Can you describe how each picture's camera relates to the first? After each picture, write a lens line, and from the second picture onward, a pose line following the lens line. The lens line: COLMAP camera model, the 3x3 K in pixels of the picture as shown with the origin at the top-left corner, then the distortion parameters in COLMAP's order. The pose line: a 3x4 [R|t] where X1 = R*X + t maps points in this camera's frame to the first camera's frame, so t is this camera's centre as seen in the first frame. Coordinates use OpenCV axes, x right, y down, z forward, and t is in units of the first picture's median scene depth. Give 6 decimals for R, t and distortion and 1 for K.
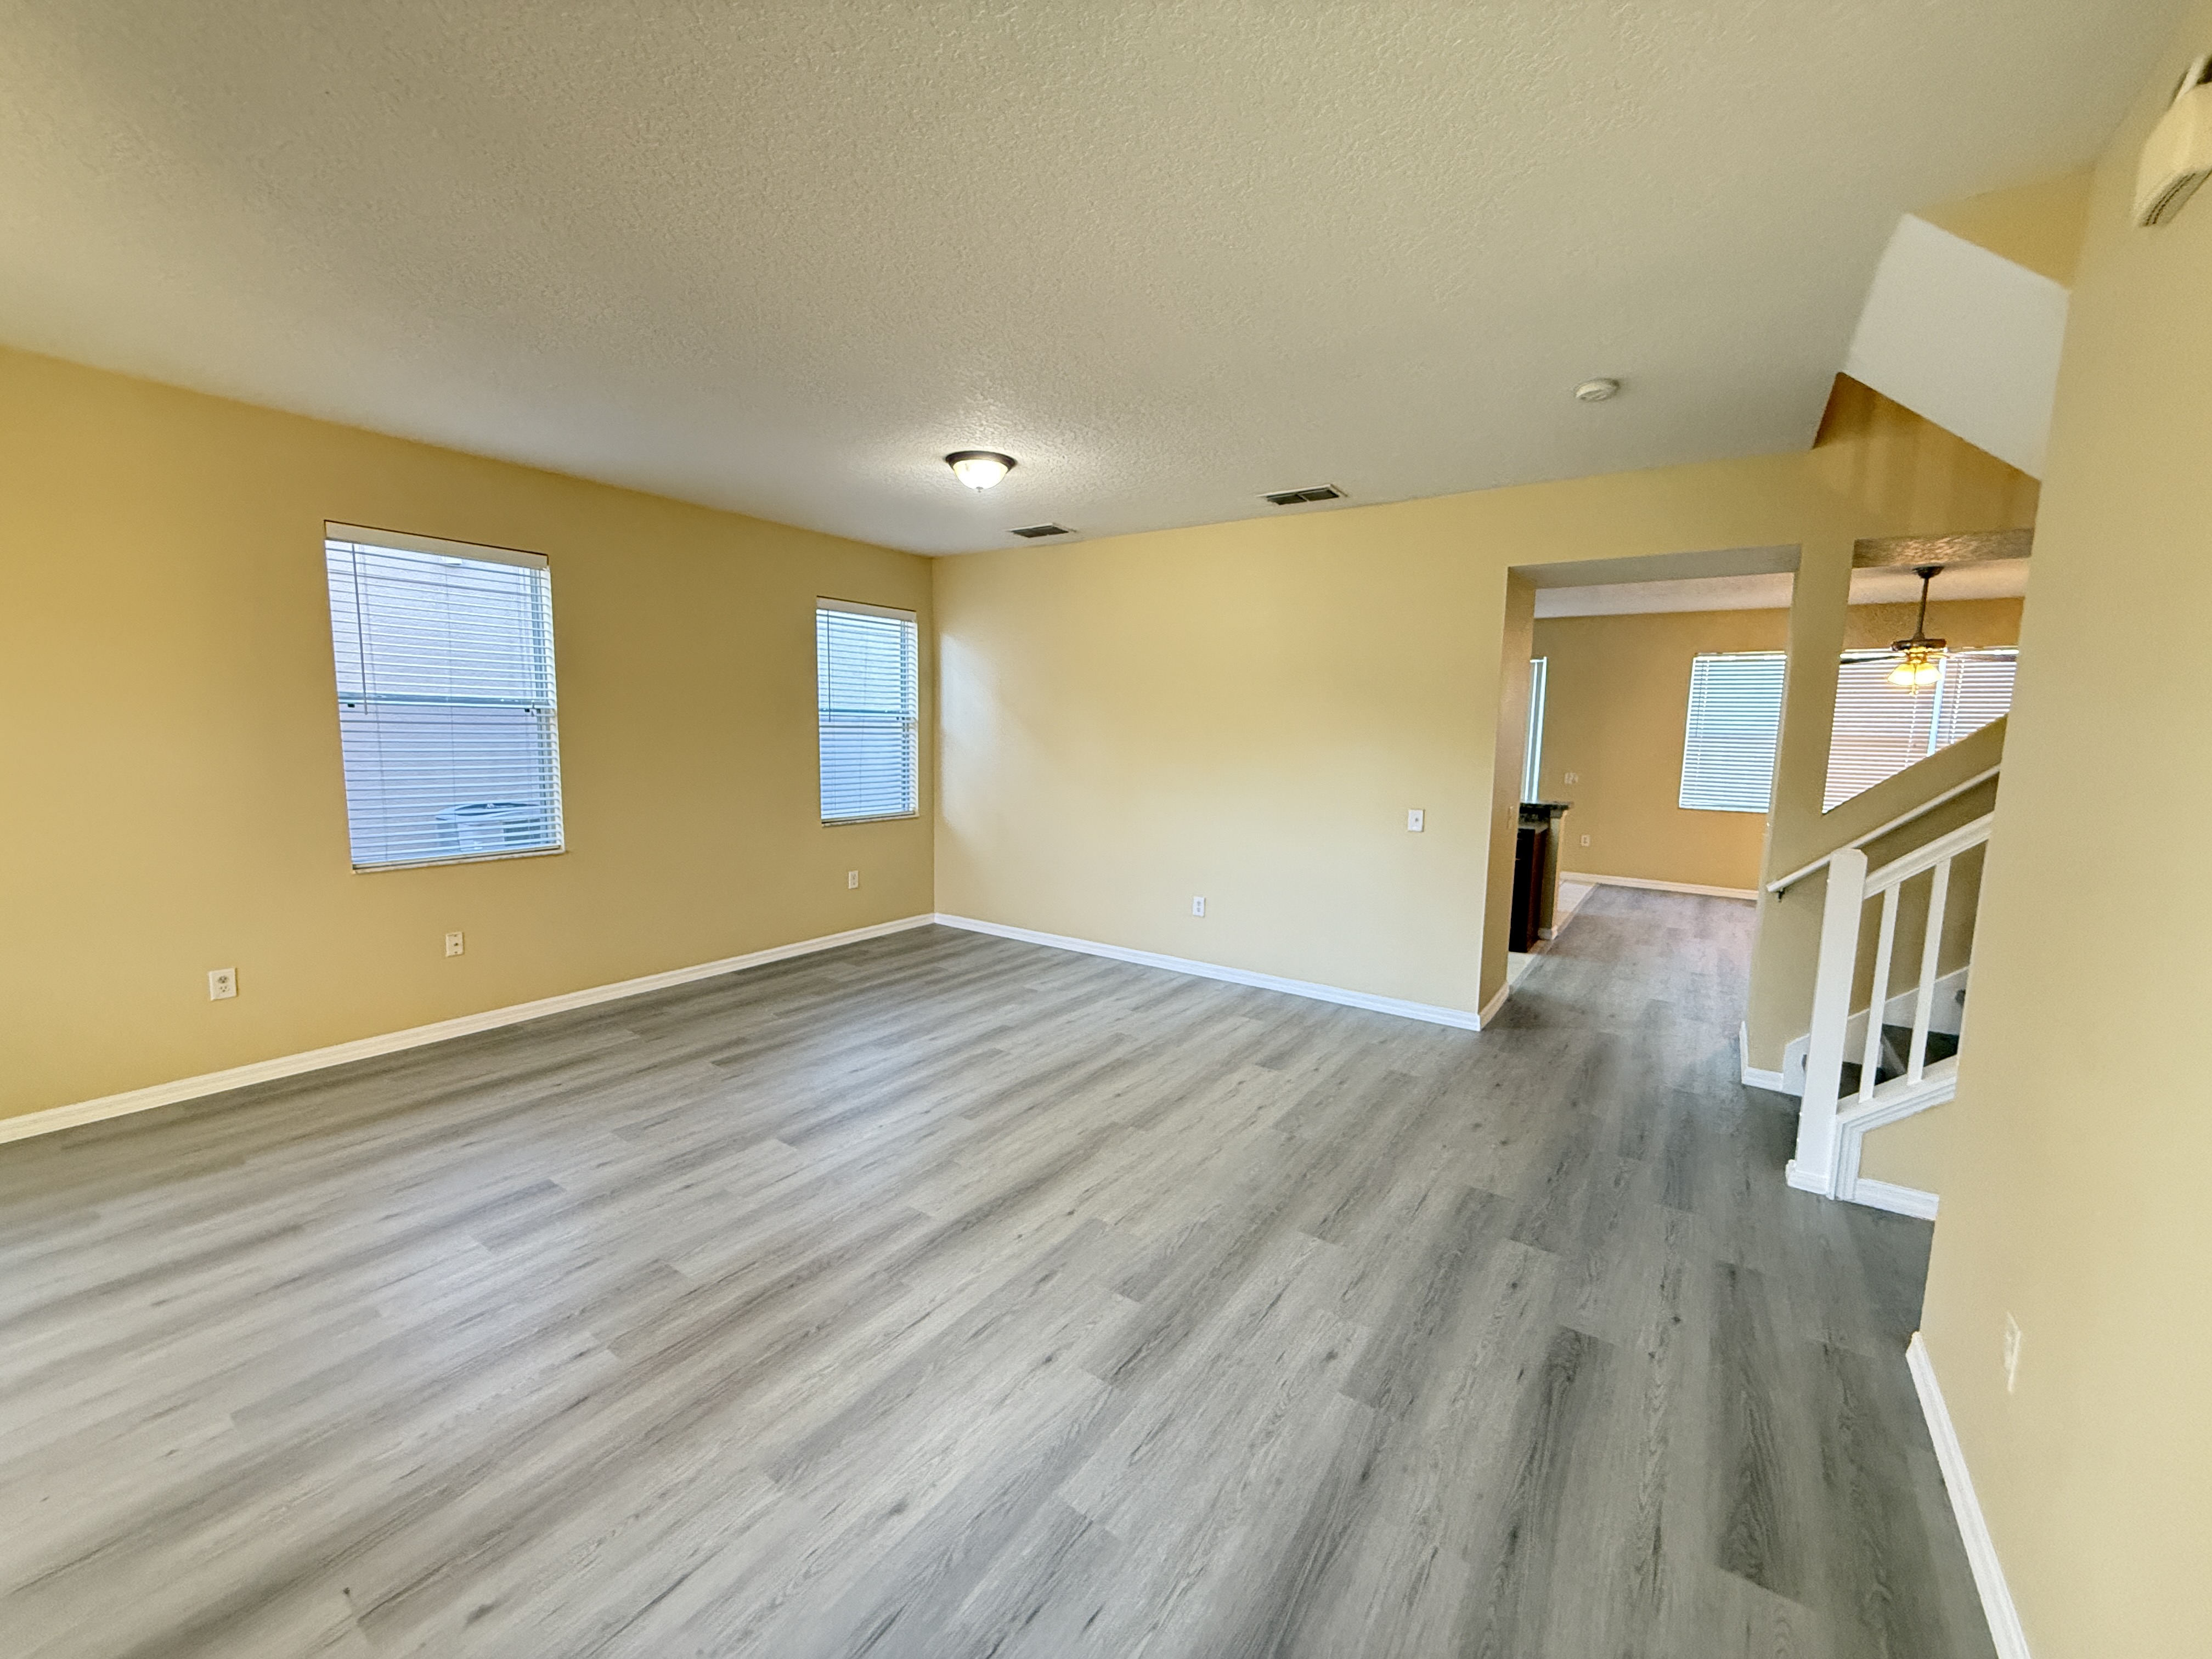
lens RADIAL K [[885.2, 0, 1098.3], [0, 885.2, 839.3], [0, 0, 1]] dist [0.000268, 0.000590]
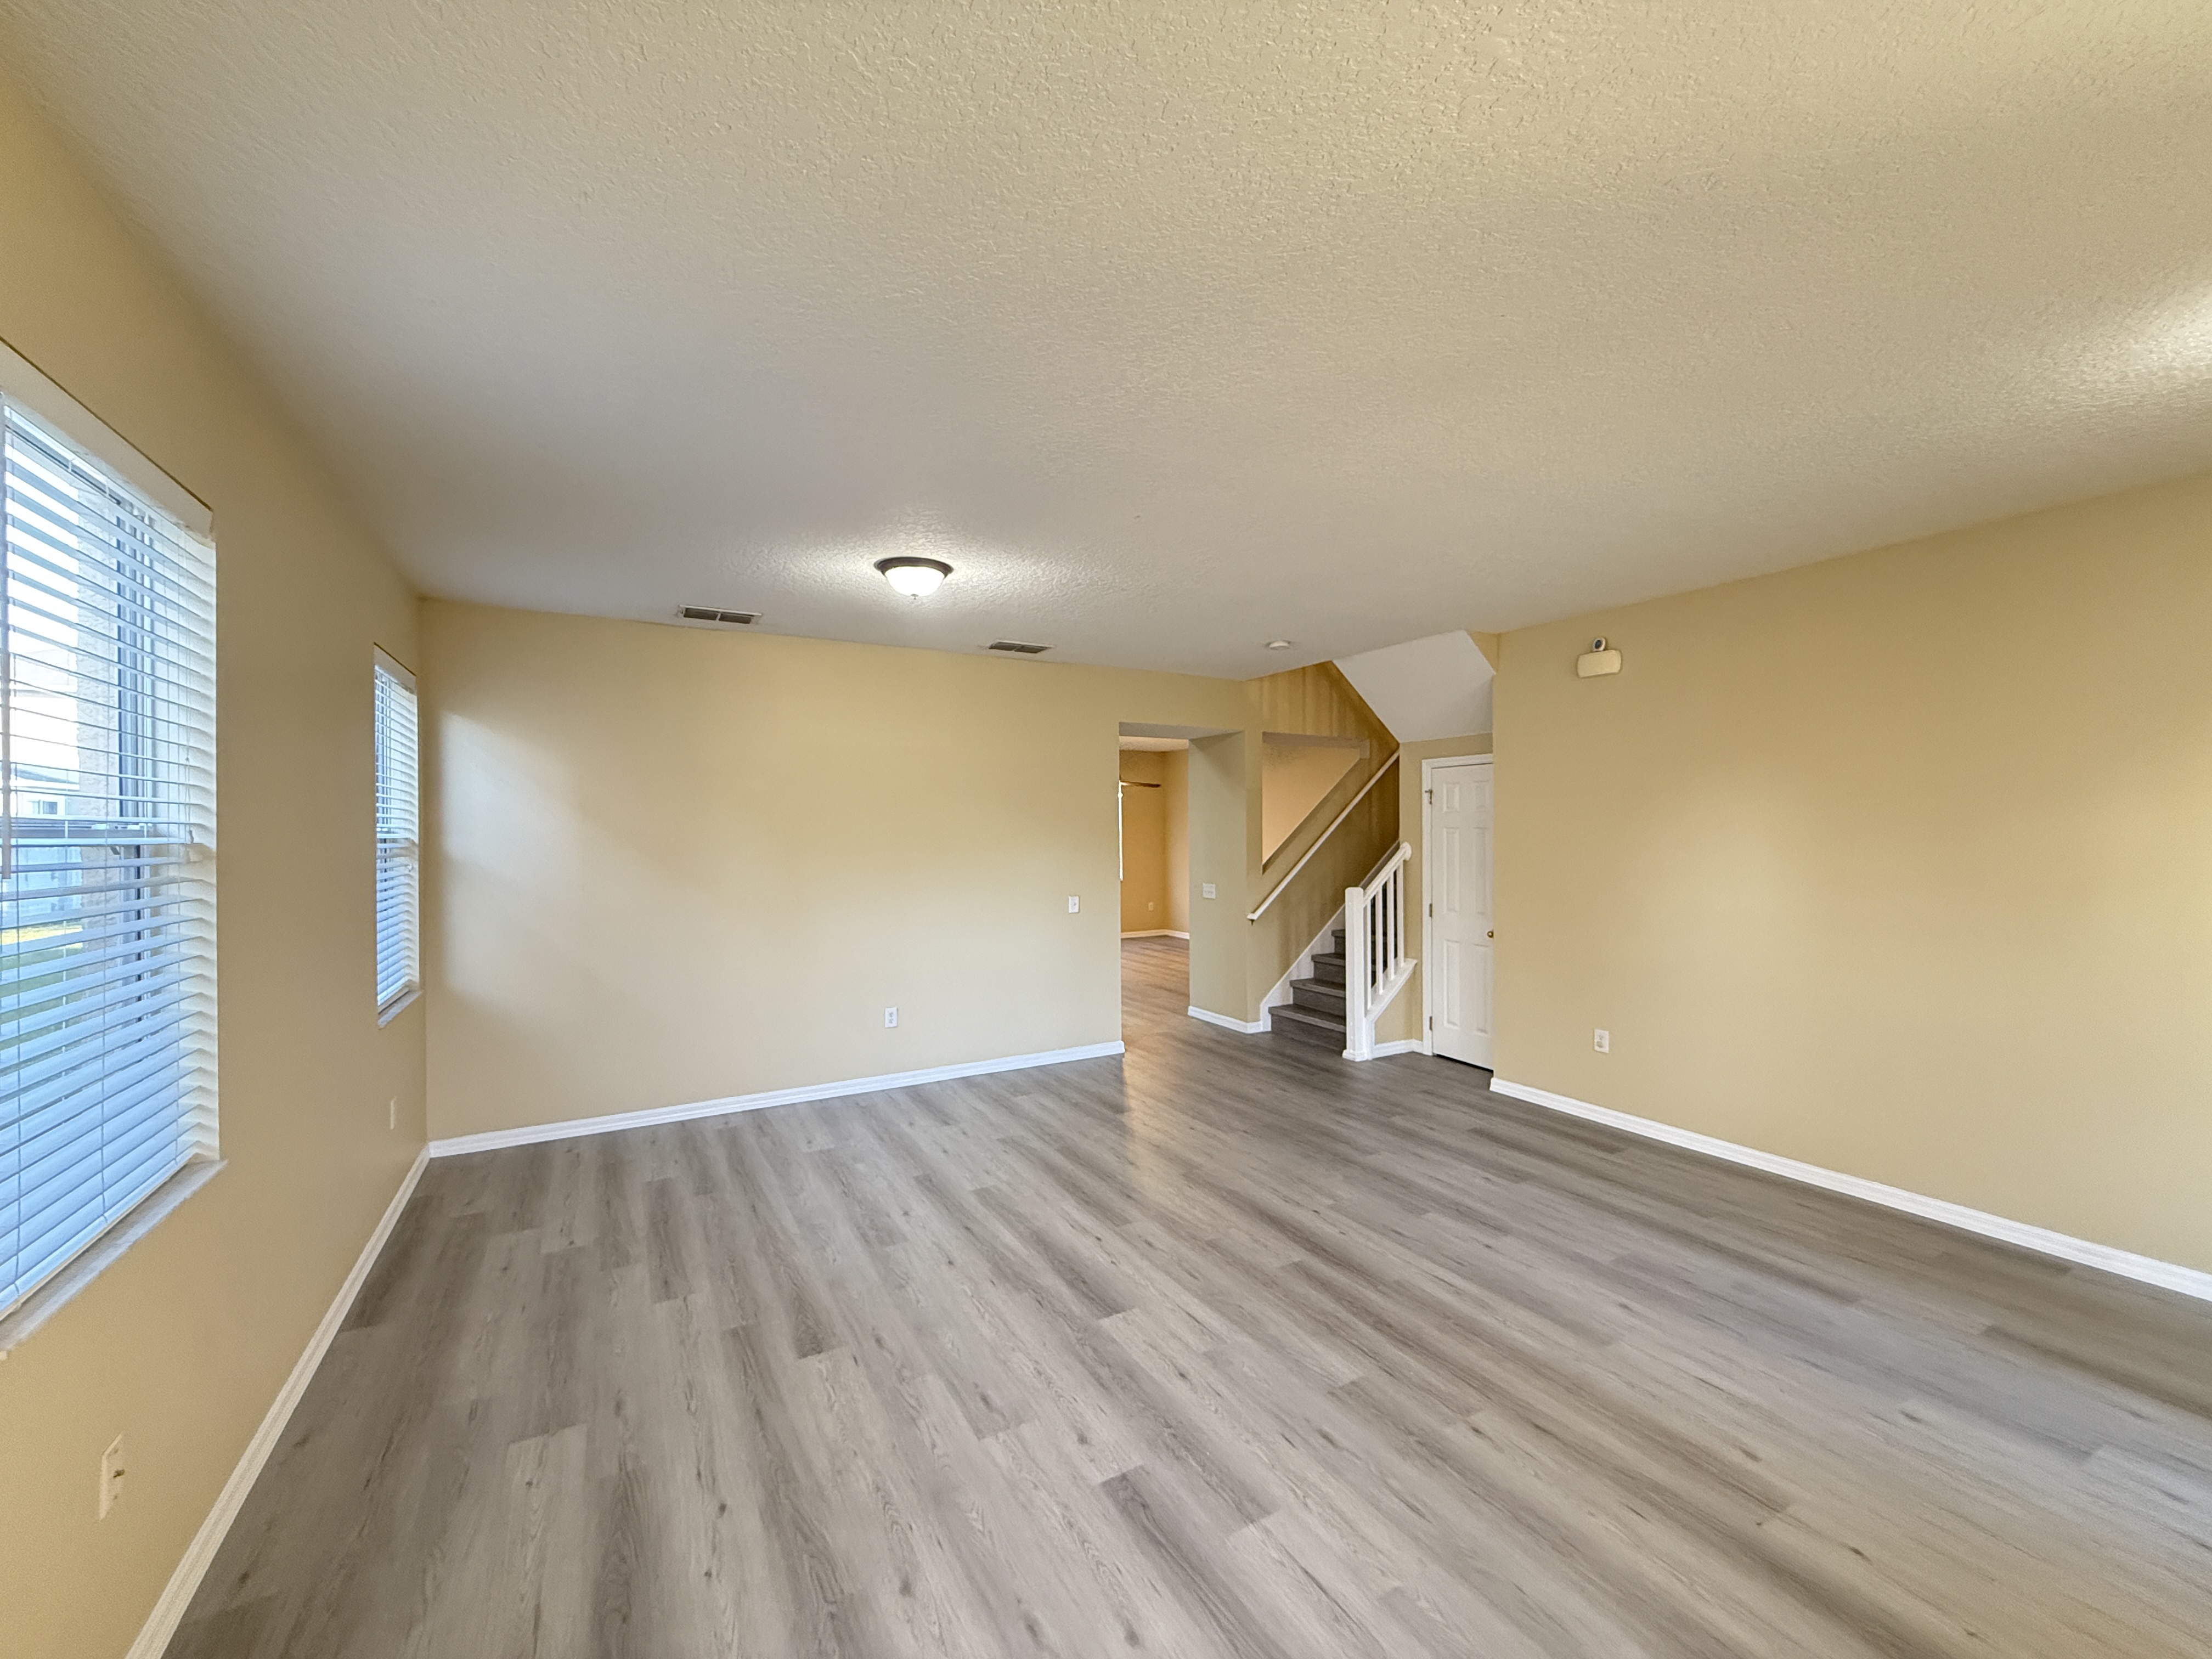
lens RADIAL K [[885.2, 0, 1101.6], [0, 885.2, 824.3], [0, 0, 1]] dist [0.000268, 0.000590]
pose [[0.431271, -0.017307, 0.902056, -0.843849], [0.128551, 0.990794, -0.042450, -0.083527], [-0.893017, 0.134268, 0.429526, 0.404054]]
